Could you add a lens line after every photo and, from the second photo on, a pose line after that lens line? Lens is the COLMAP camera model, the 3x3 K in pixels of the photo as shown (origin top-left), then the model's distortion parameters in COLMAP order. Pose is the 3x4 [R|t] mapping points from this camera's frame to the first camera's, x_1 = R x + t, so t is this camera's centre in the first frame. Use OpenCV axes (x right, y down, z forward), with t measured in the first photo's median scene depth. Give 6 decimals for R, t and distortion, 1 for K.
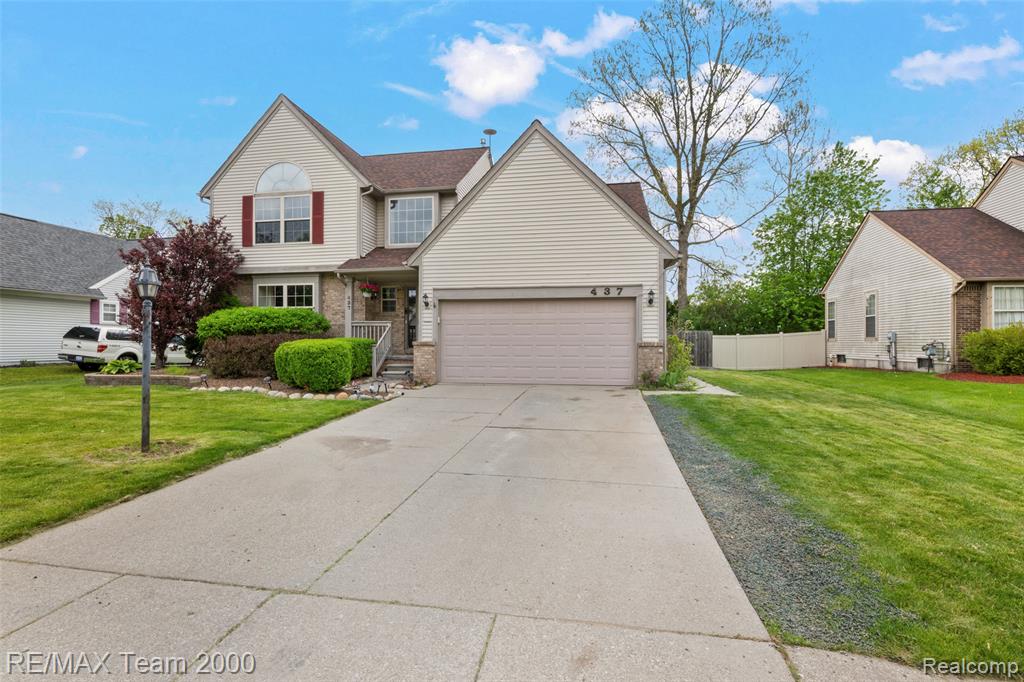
lens RADIAL K [[478.3, 0, 512.0], [0, 478.3, 341.0], [0, 0, 1]] dist [-0.000094, -0.000107]
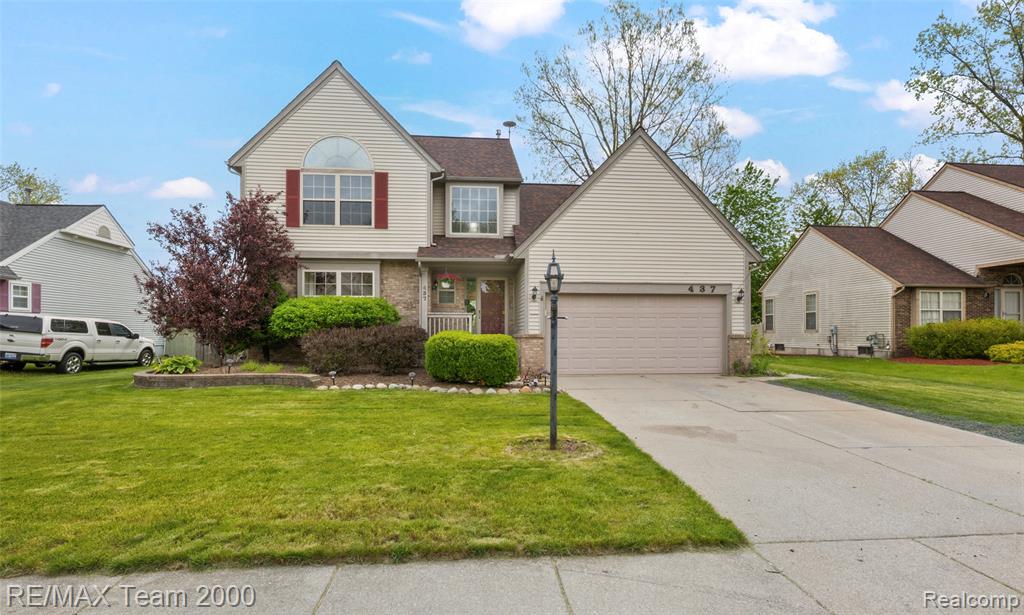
lens RADIAL K [[485.7, 0, 511.5], [0, 485.7, 333.6], [0, 0, 1]] dist [0.000678, 0.000325]
pose [[0.963689, -0.000918, 0.267027, -0.408966], [-0.000135, 0.999992, 0.003925, -0.003356], [-0.267028, -0.003818, 0.963681, 0.023386]]
